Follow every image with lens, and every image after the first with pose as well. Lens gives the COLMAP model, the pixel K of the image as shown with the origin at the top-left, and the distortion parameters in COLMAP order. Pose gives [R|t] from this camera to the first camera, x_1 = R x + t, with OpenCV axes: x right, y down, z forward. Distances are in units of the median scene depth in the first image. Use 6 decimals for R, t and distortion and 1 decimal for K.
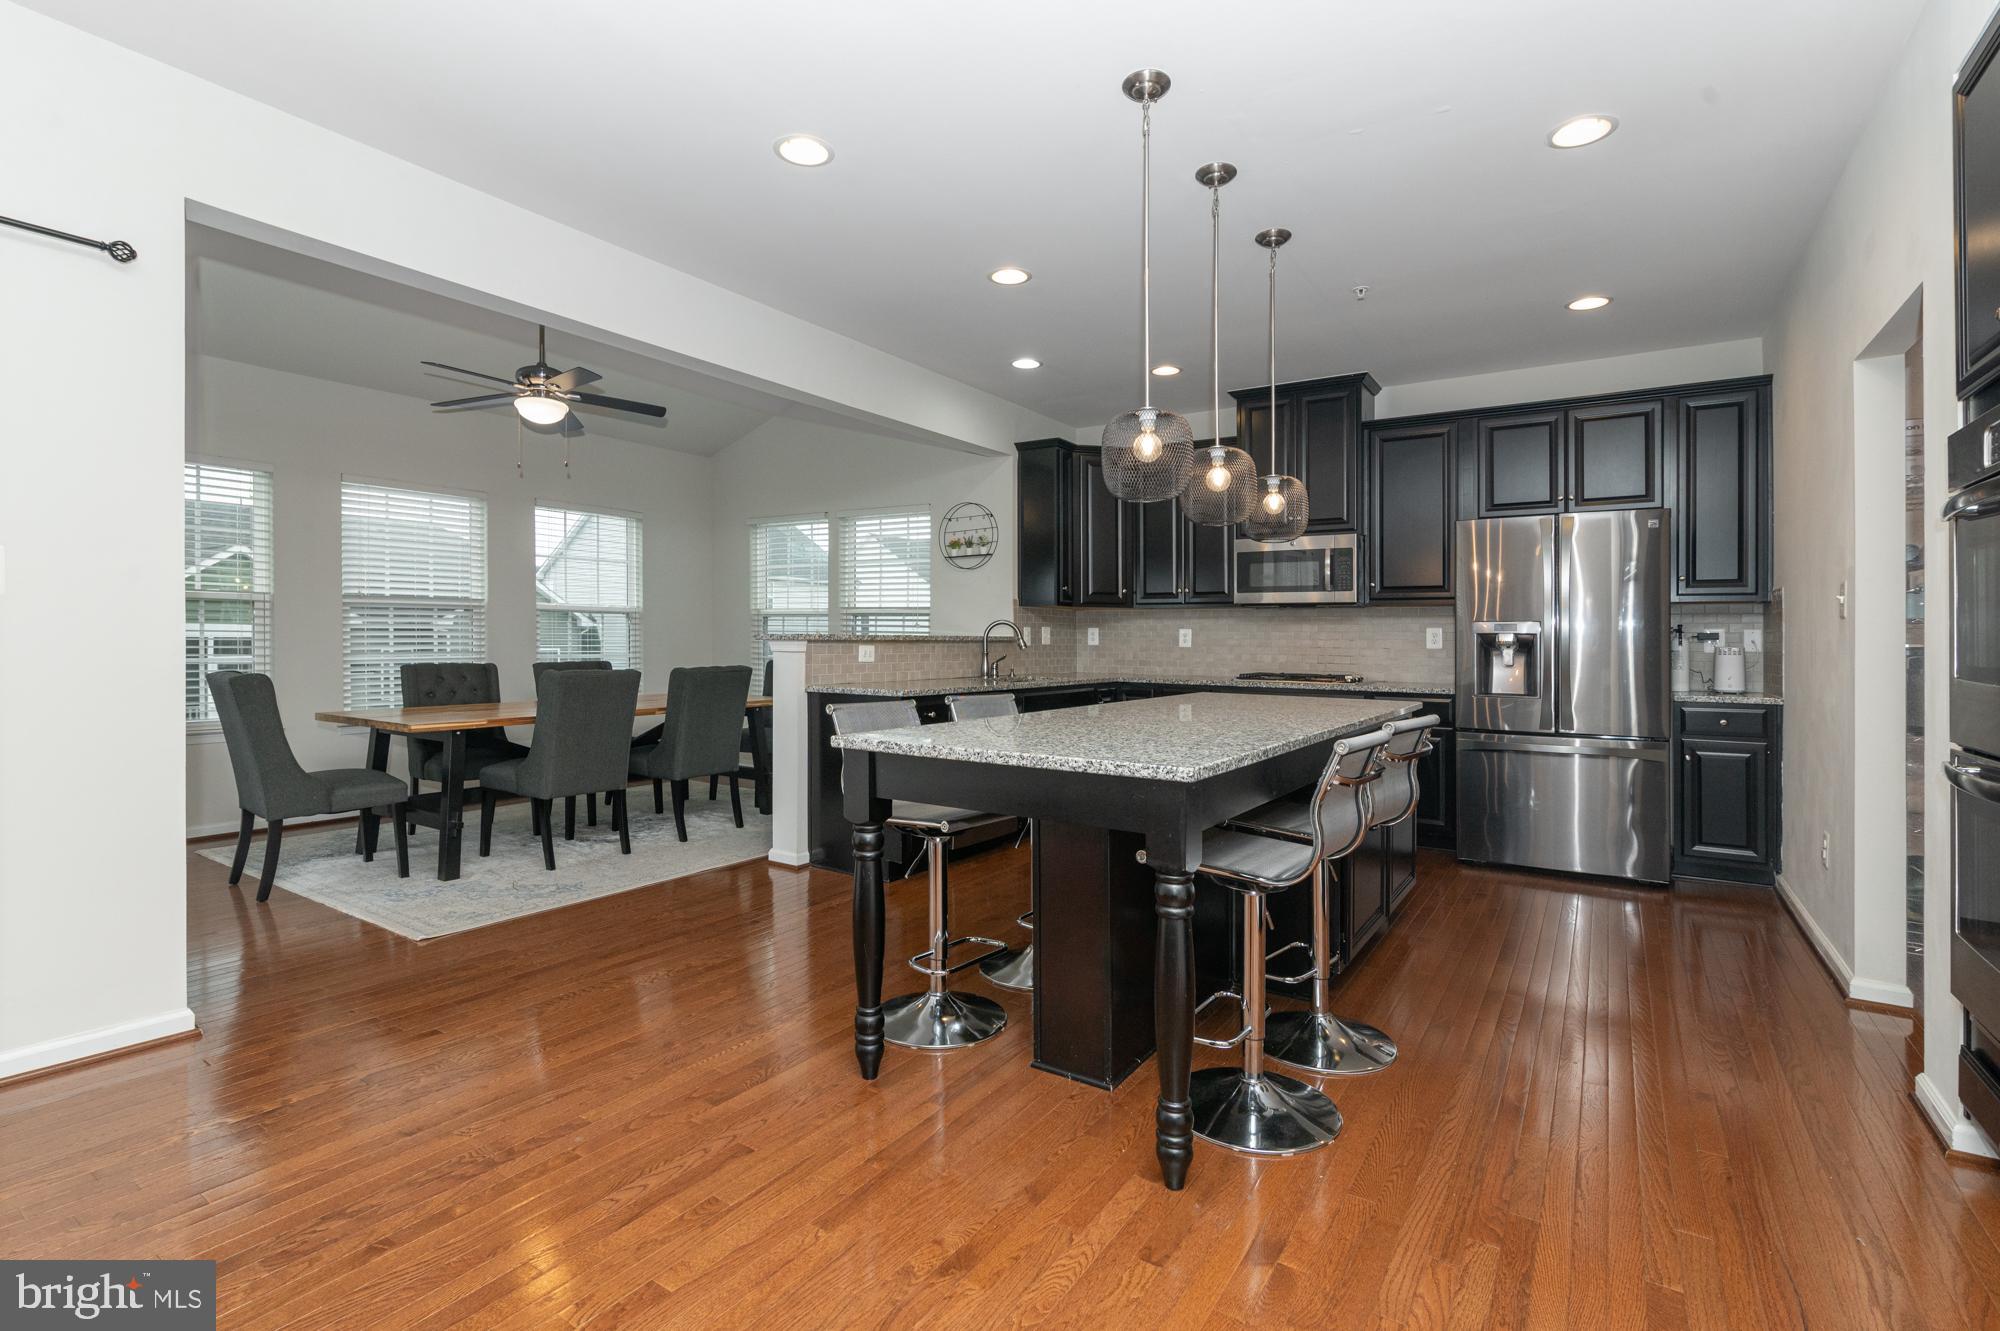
lens RADIAL K [[929.4, 0, 1001.4], [0, 929.4, 642.5], [0, 0, 1]] dist [-0.015675, -0.000005]
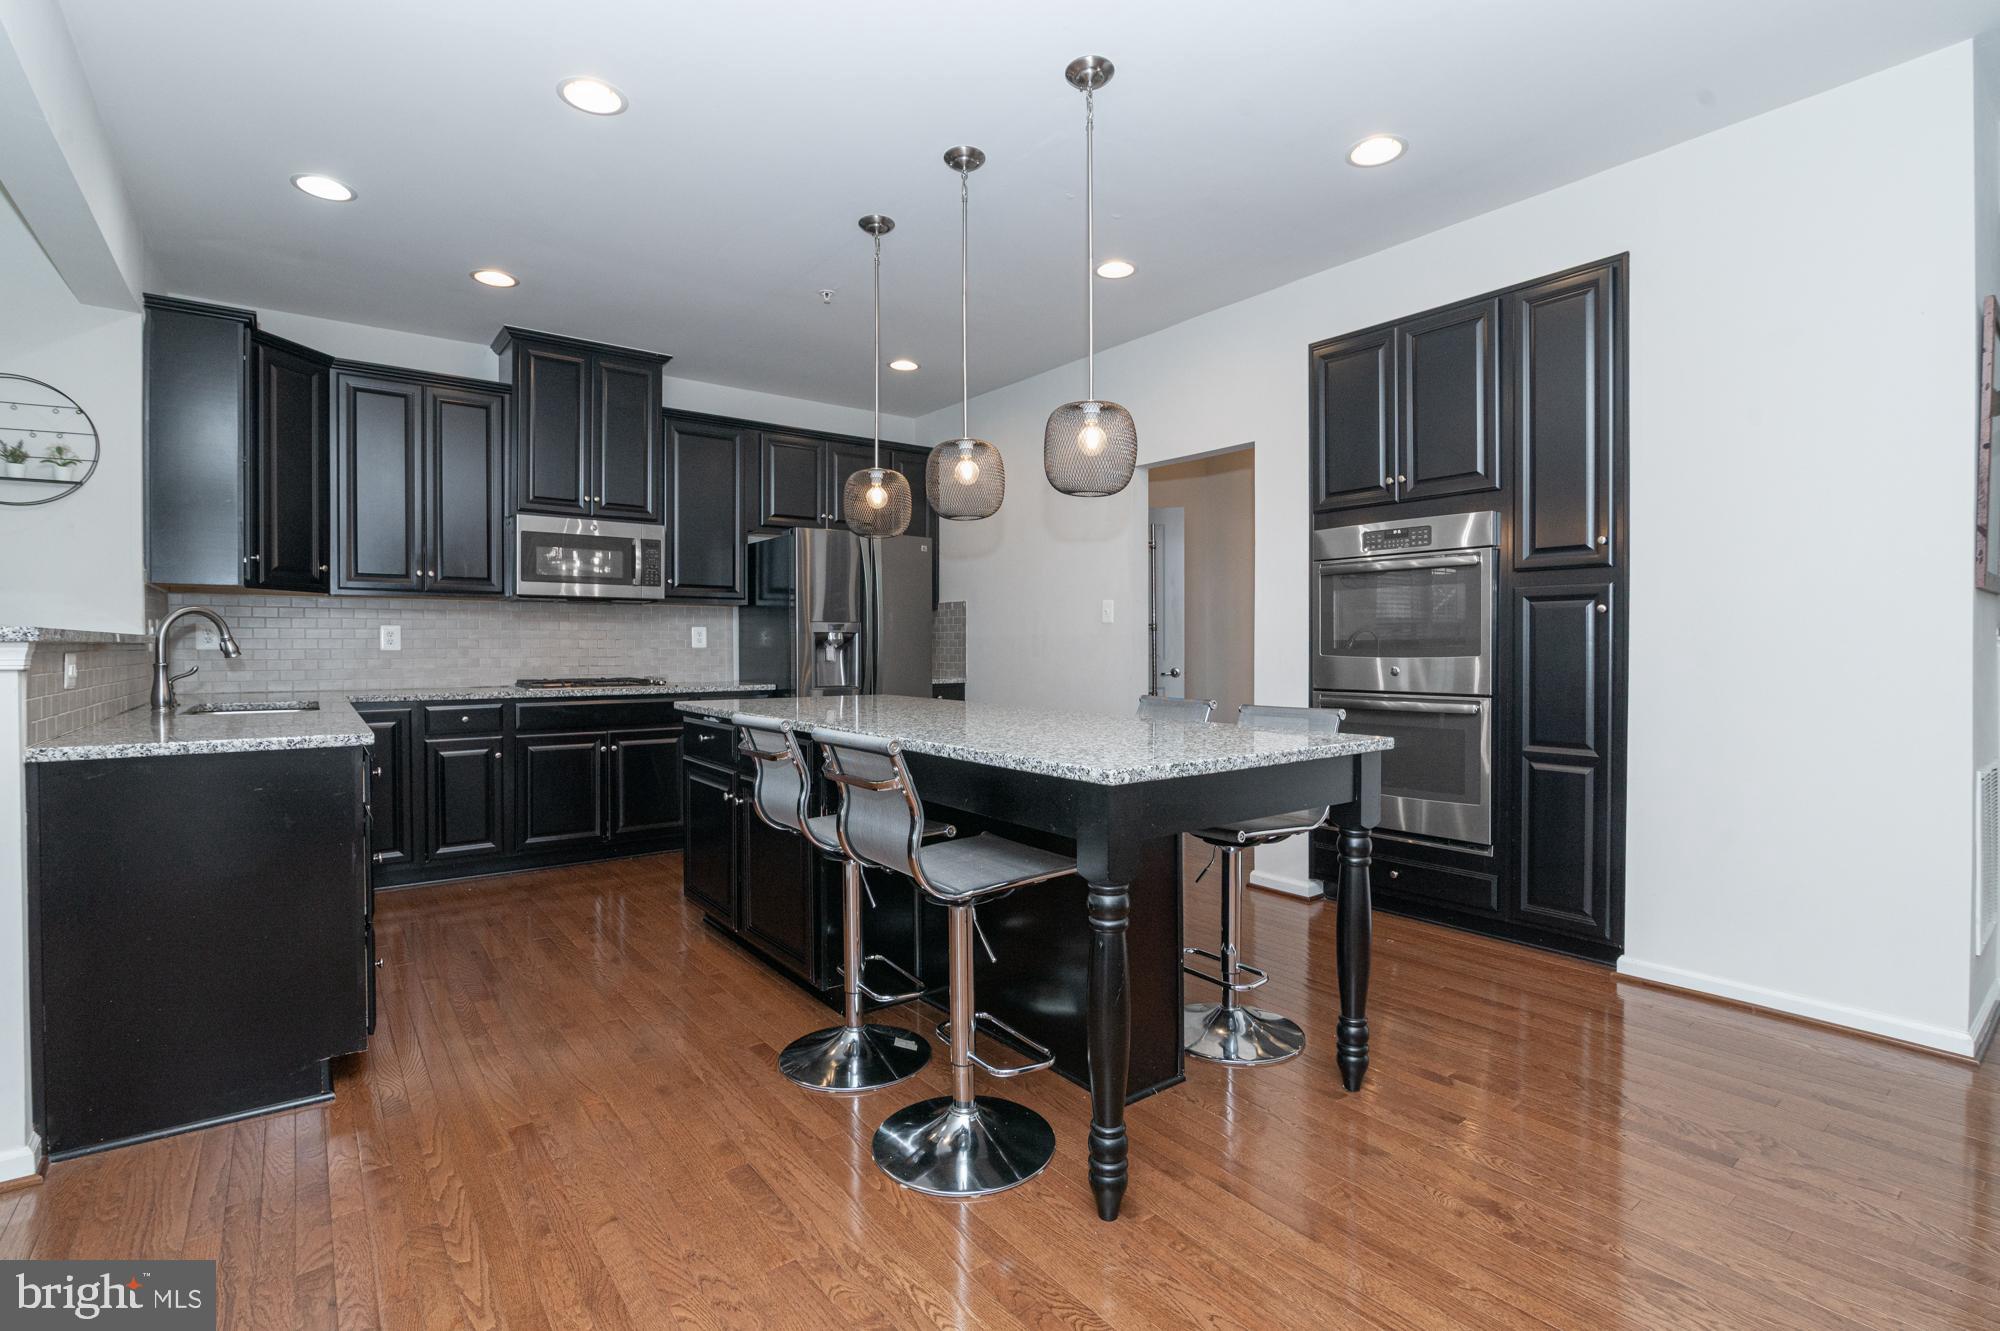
lens RADIAL K [[922.6, 0, 994.5], [0, 922.6, 657.7], [0, 0, 1]] dist [-0.012317, 0.000898]
pose [[0.329457, -0.022133, 0.943911, -0.405874], [0.007603, 0.999755, 0.020789, -0.000865], [-0.944140, 0.000328, 0.329545, 0.390686]]
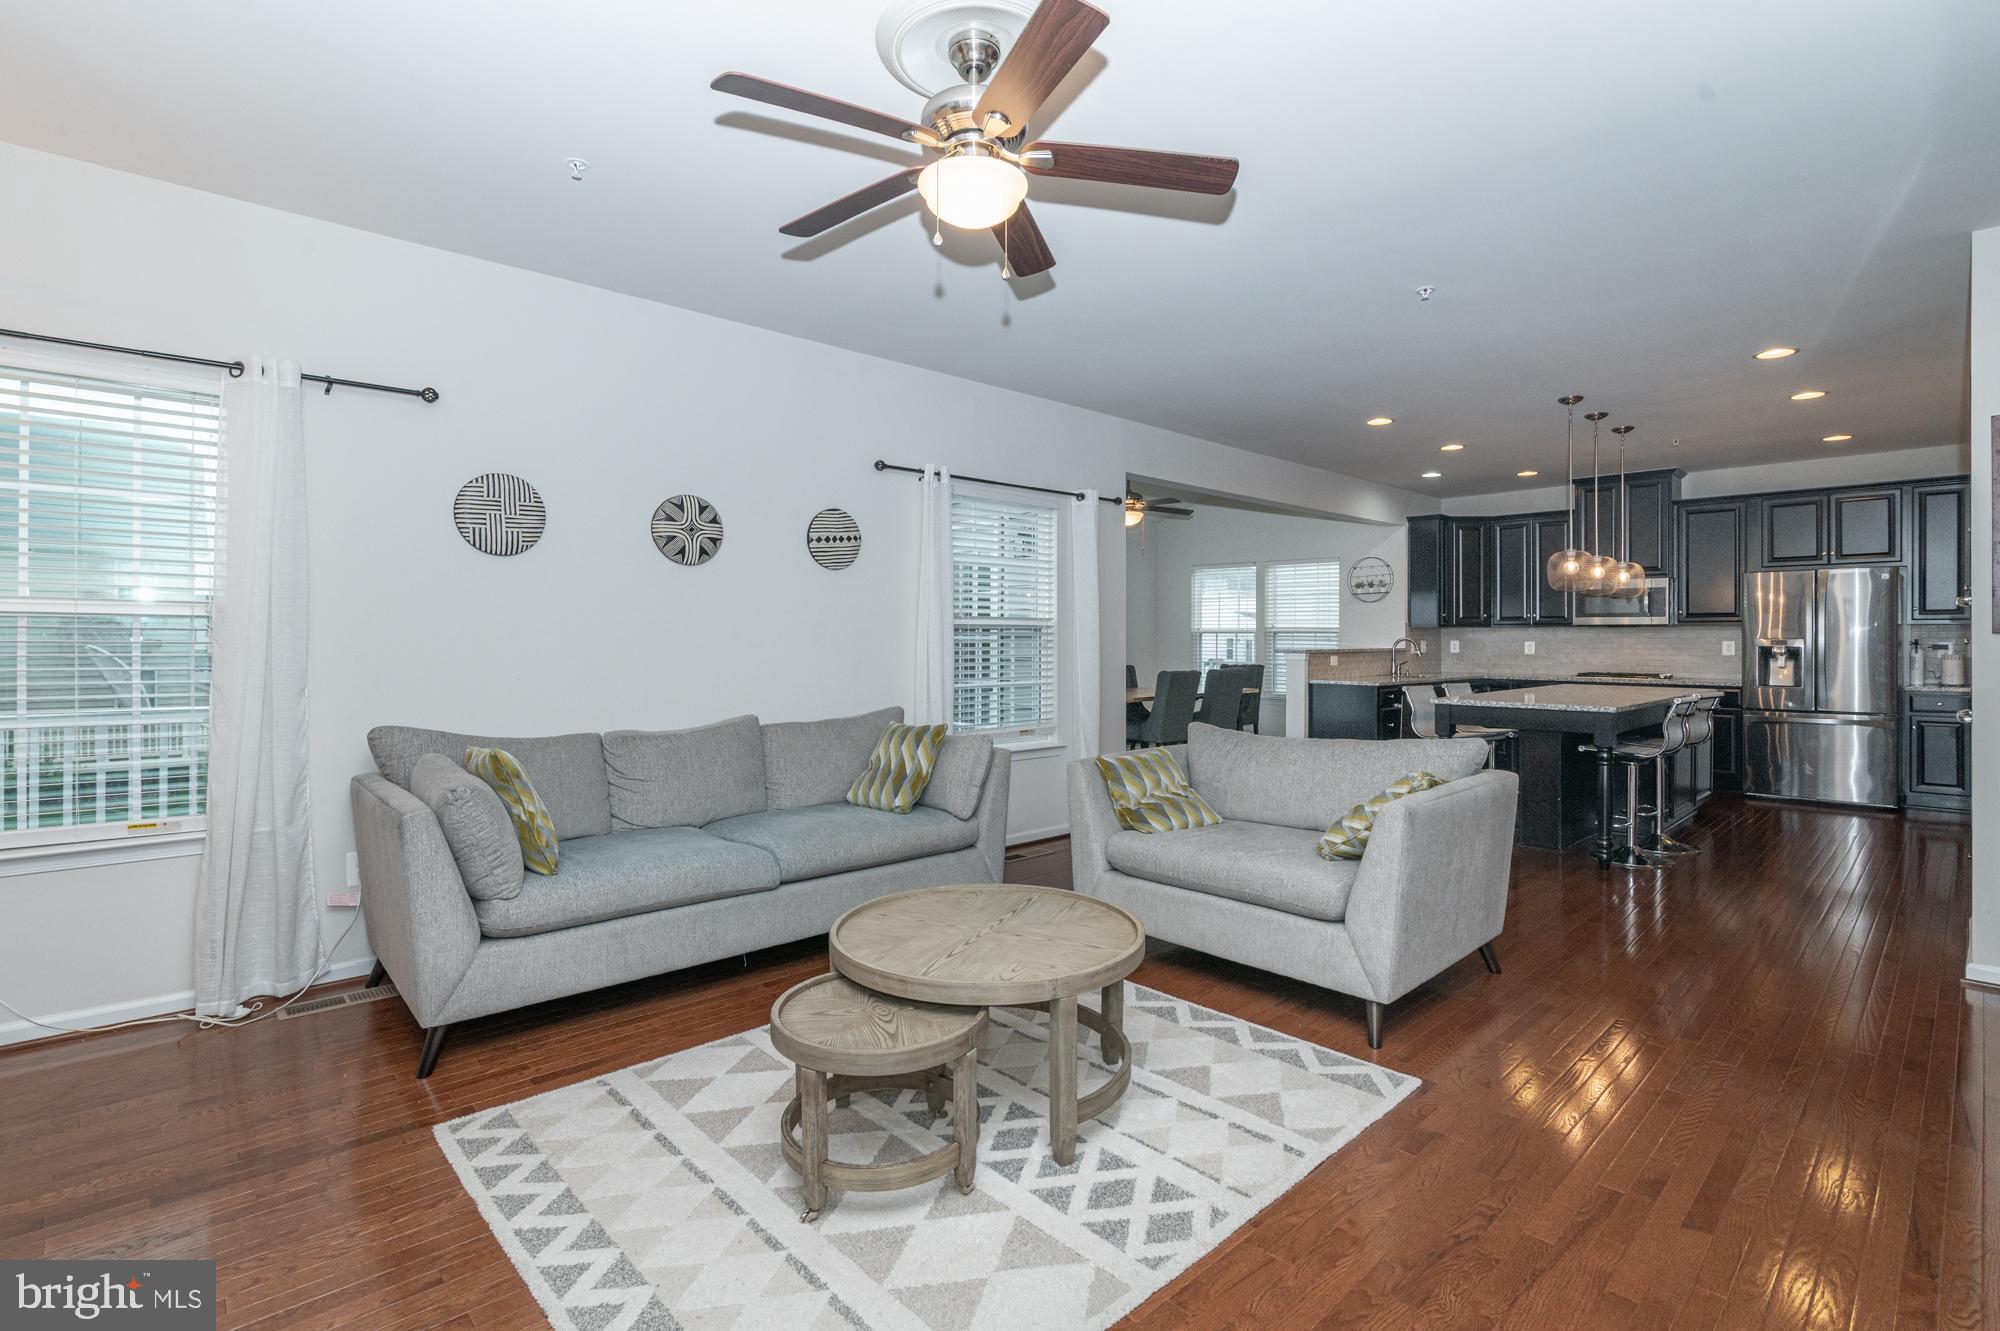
lens RADIAL K [[944.4, 0, 989.2], [0, 944.4, 651.1], [0, 0, 1]] dist [-0.021082, -0.000148]
pose [[0.970953, -0.005228, -0.239212, -0.324783], [0.007507, 0.999935, 0.008618, -0.022638], [0.239152, -0.010164, 0.970929, -0.733597]]
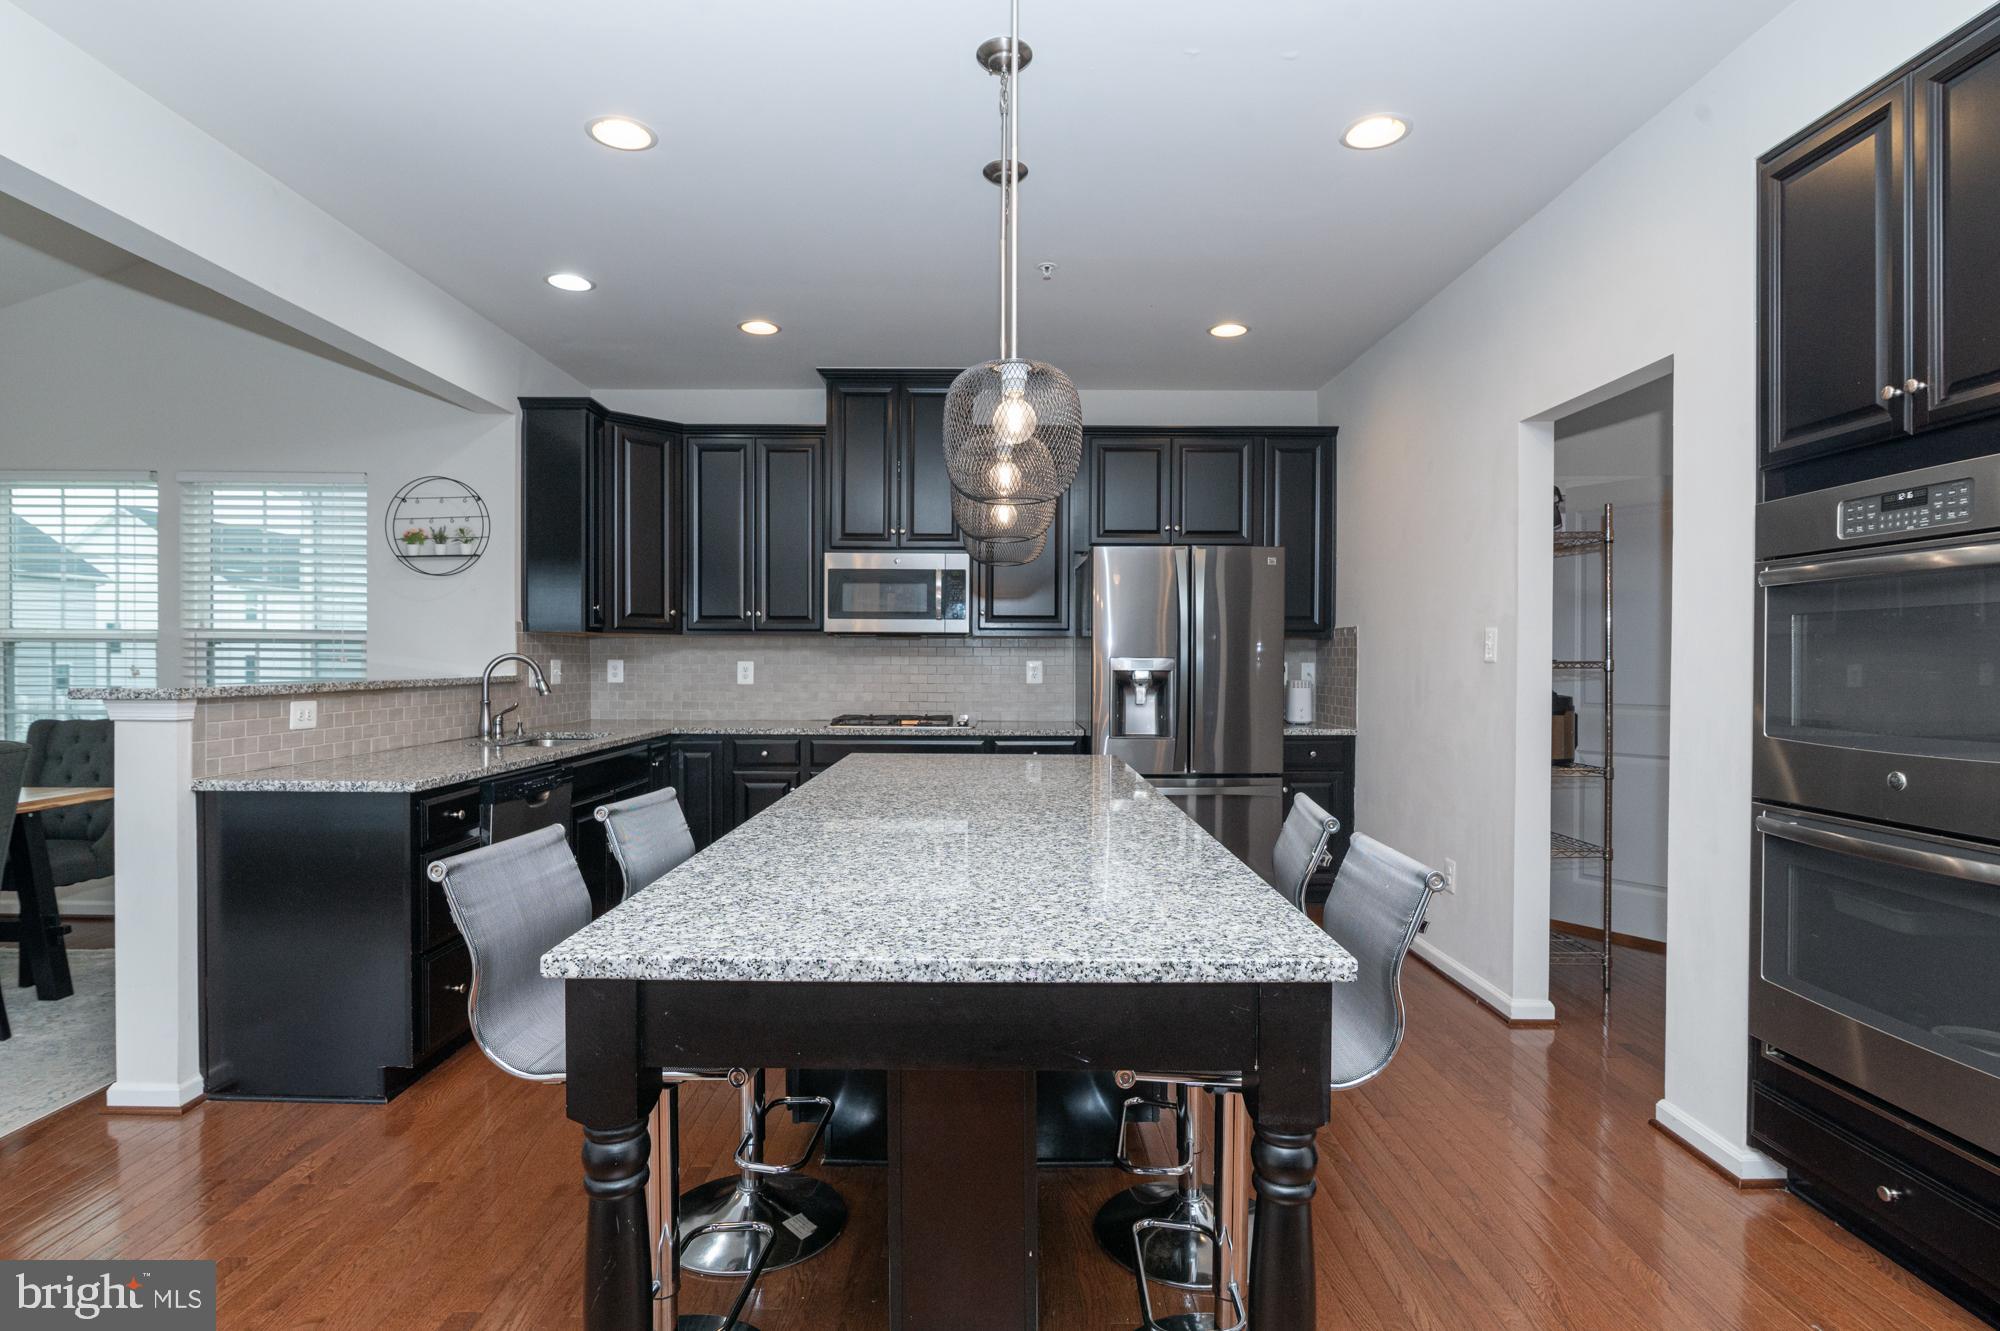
lens RADIAL K [[1004.8, 0, 995.0], [0, 1004.8, 664.4], [0, 0, 1]] dist [-0.017041, 0.000741]
pose [[0.832405, -0.009347, 0.554090, -0.123897], [0.005897, 0.999951, 0.008009, -0.021994], [-0.554137, -0.003399, 0.832419, 0.209733]]
